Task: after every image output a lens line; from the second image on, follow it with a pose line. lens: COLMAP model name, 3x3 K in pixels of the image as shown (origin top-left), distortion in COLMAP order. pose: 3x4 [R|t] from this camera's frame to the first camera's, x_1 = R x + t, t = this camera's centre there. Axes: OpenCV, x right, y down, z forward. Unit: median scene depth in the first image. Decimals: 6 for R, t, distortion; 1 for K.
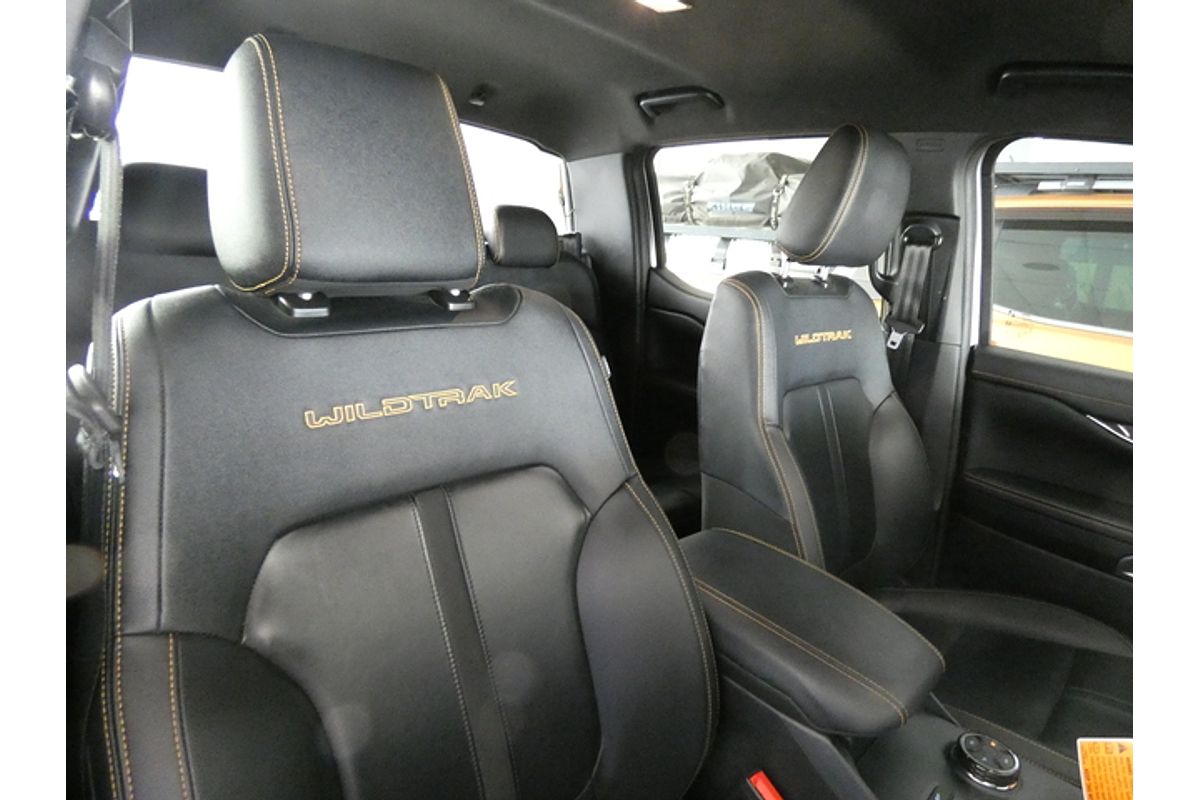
lens RADIAL K [[643.3, 0, 600.7], [0, 643.3, 398.3], [0, 0, 1]] dist [-0.003683, -0.001609]
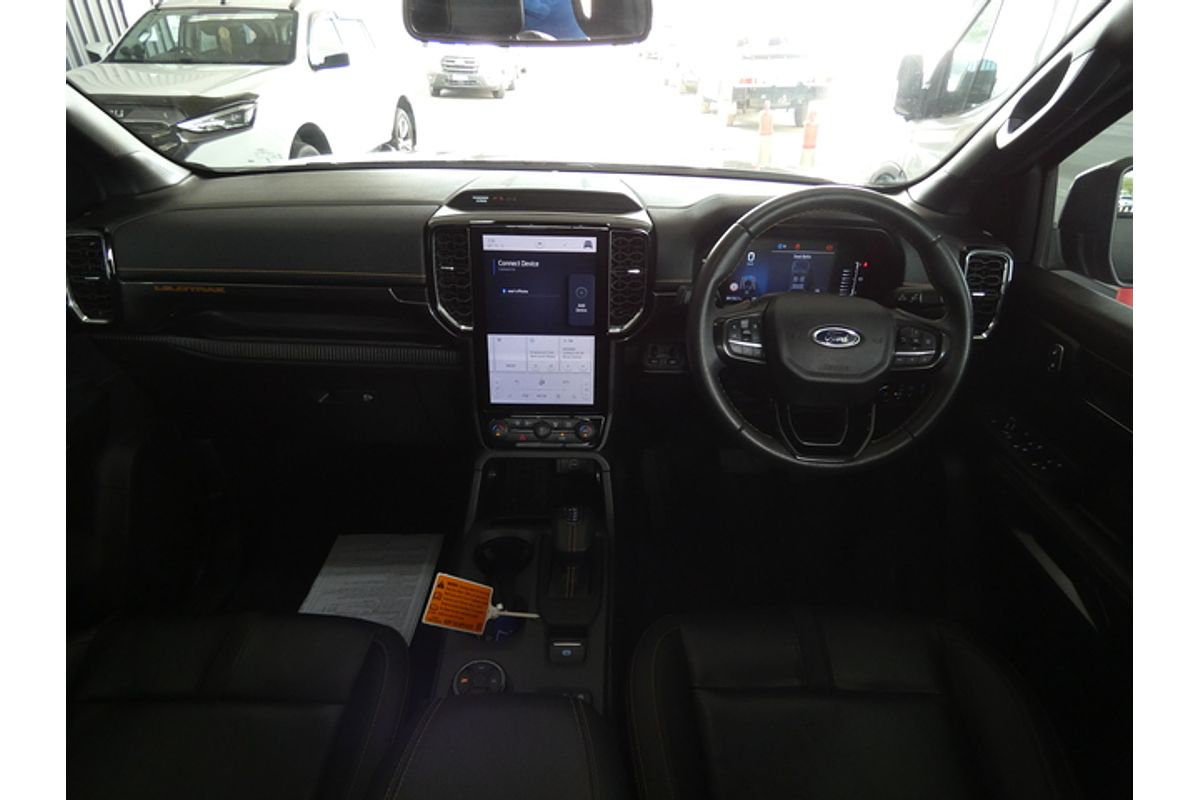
lens RADIAL K [[643.3, 0, 600.7], [0, 643.3, 398.3], [0, 0, 1]] dist [-0.003683, -0.001609]
pose [[-0.727618, -0.431684, 0.533124, 0.115722], [0.065508, 0.729890, 0.680418, -0.461760], [-0.682848, 0.530008, -0.502802, 1.153283]]
